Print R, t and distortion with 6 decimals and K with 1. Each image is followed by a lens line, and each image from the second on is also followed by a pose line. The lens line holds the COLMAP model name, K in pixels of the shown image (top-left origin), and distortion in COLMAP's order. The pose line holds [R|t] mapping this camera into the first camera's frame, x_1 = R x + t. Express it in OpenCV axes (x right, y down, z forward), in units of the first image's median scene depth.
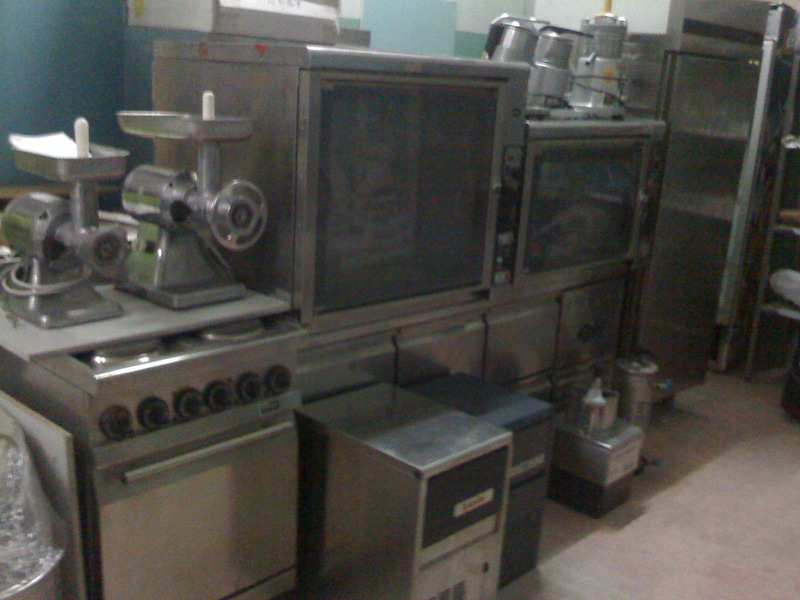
lens RADIAL K [[878.7, 0, 400.0], [0, 878.7, 300.0], [0, 0, 1]] dist [0.037362, -0.013210]
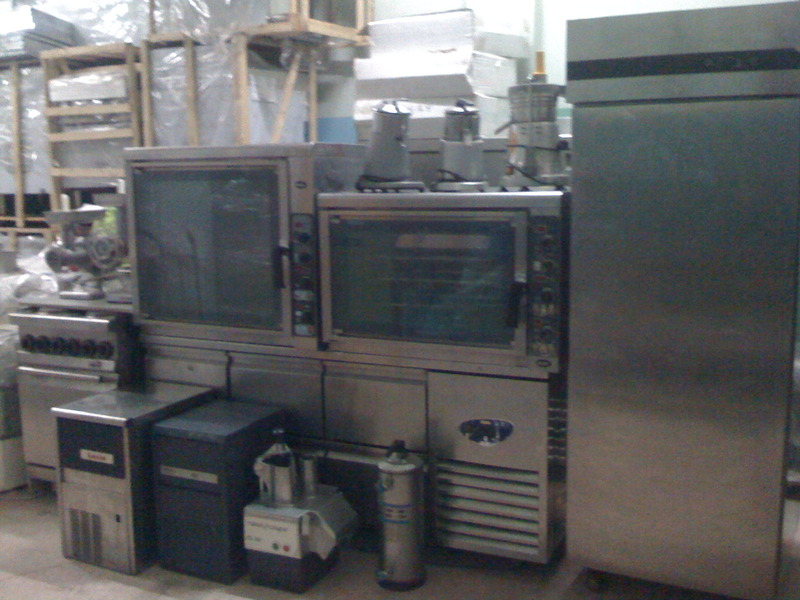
lens RADIAL K [[878.7, 0, 400.0], [0, 878.7, 300.0], [0, 0, 1]] dist [0.037362, -0.013210]
pose [[0.314743, 0.075647, -0.946158, 1.223592], [-0.208197, 0.978046, 0.008939, -0.099683], [0.926062, 0.194173, 0.323582, 0.748398]]
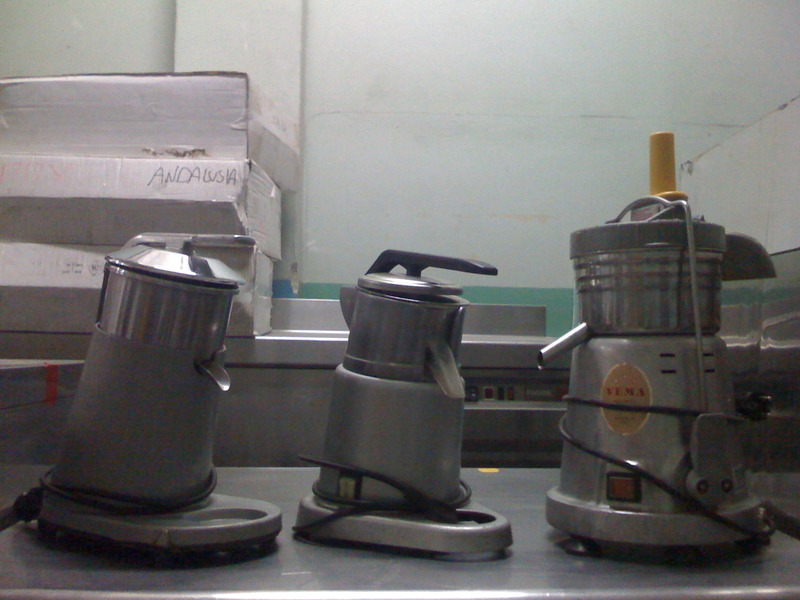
lens RADIAL K [[878.7, 0, 400.0], [0, 878.7, 300.0], [0, 0, 1]] dist [0.037362, -0.013210]
pose [[0.734989, -0.077829, -0.673598, 0.438611], [-0.142791, 0.953351, -0.265957, -0.233654], [0.662874, 0.291659, 0.689589, 0.878517]]
